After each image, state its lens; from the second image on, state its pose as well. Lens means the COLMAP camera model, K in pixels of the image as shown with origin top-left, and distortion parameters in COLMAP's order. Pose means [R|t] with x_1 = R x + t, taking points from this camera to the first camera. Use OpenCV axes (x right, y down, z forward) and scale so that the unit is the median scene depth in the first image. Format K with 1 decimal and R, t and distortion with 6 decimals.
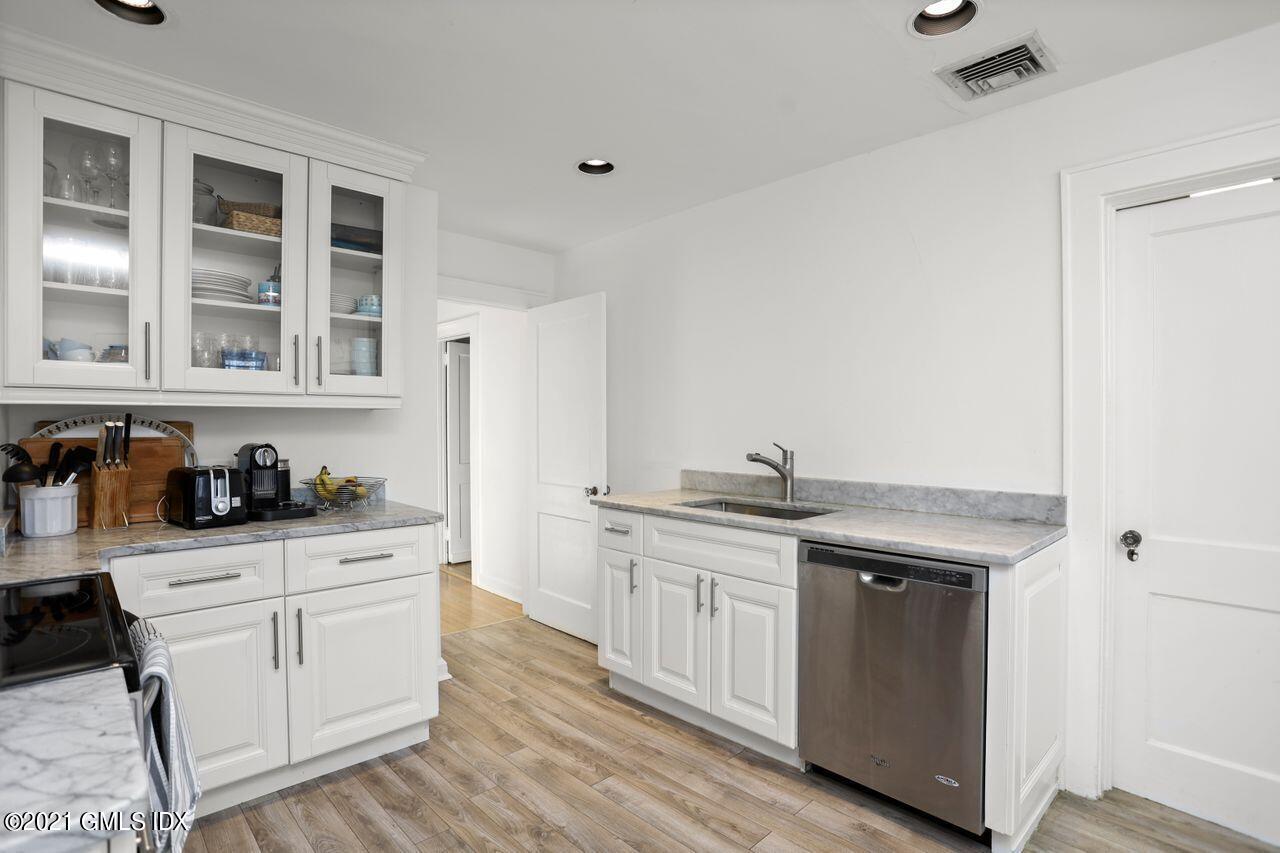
lens RADIAL K [[620.9, 0, 631.5], [0, 620.9, 429.8], [0, 0, 1]] dist [-0.005077, 0.000412]
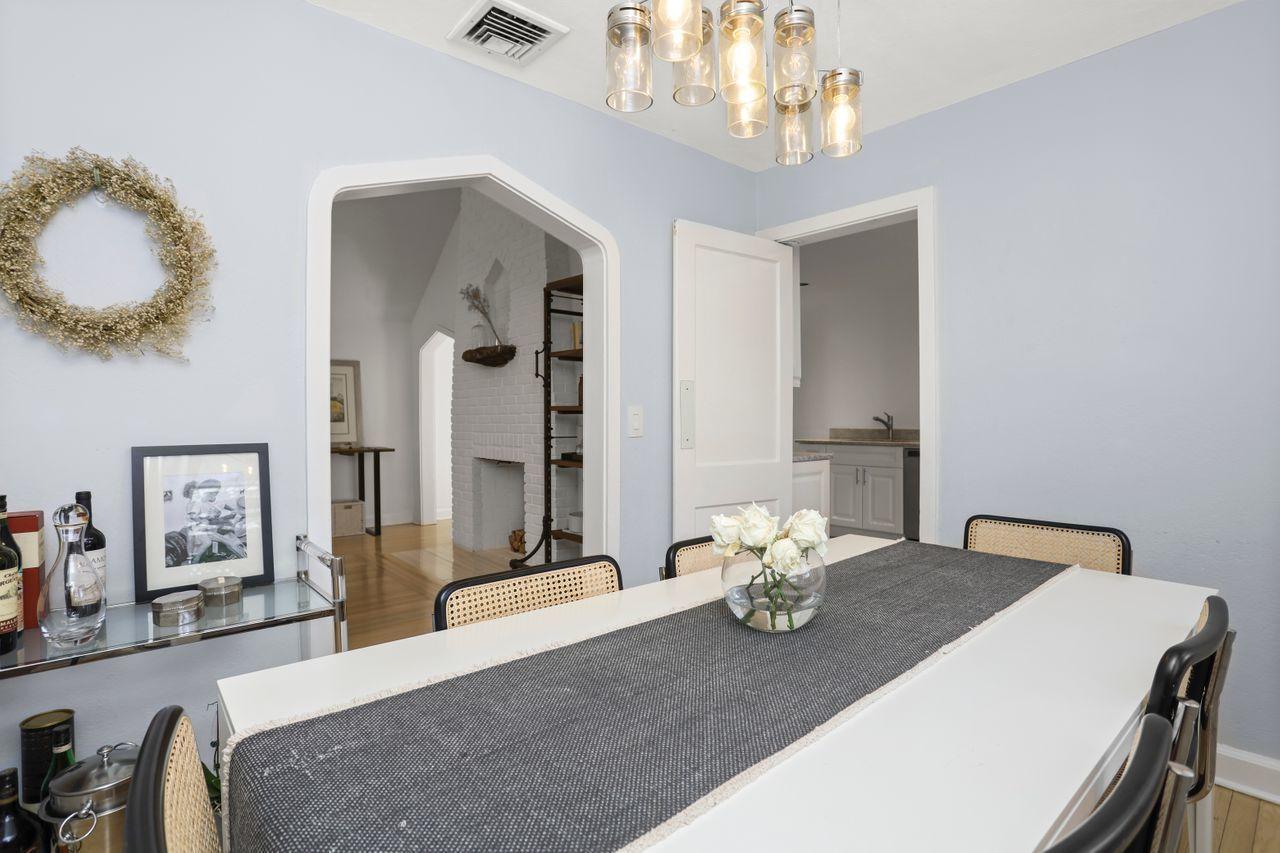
lens RADIAL K [[620.9, 0, 637.1], [0, 620.9, 427.4], [0, 0, 1]] dist [-0.005077, 0.000412]
pose [[0.998010, -0.022019, -0.059093, -0.508976], [0.022976, 0.999615, 0.015580, 0.021742], [0.058727, -0.016907, 0.998131, -1.216698]]
